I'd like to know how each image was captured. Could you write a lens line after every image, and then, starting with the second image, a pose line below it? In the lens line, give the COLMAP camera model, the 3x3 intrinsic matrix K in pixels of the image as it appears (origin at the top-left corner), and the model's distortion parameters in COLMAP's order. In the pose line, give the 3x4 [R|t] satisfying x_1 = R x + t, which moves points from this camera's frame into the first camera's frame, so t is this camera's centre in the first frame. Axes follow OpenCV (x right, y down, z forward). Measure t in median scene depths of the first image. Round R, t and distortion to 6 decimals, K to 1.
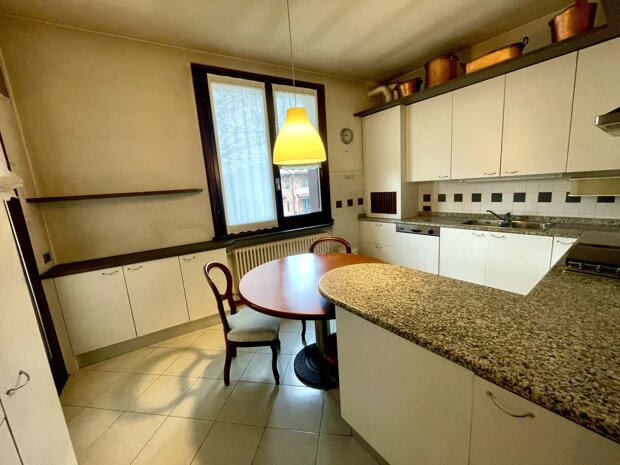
lens RADIAL K [[250.8, 0, 308.8], [0, 250.8, 232.1], [0, 0, 1]] dist [-0.003248, -0.000124]
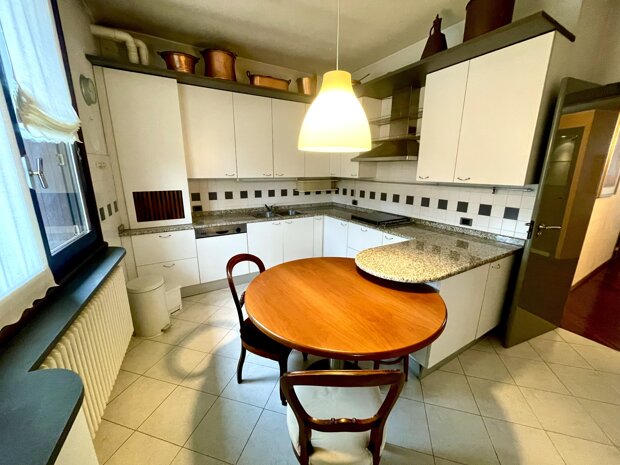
lens RADIAL K [[250.8, 0, 308.8], [0, 250.8, 232.1], [0, 0, 1]] dist [-0.003248, -0.000124]
pose [[0.106991, -0.173892, 0.978935, -0.439947], [0.166381, 0.973835, 0.154802, -0.094621], [-0.980240, 0.146314, 0.133124, 0.557258]]
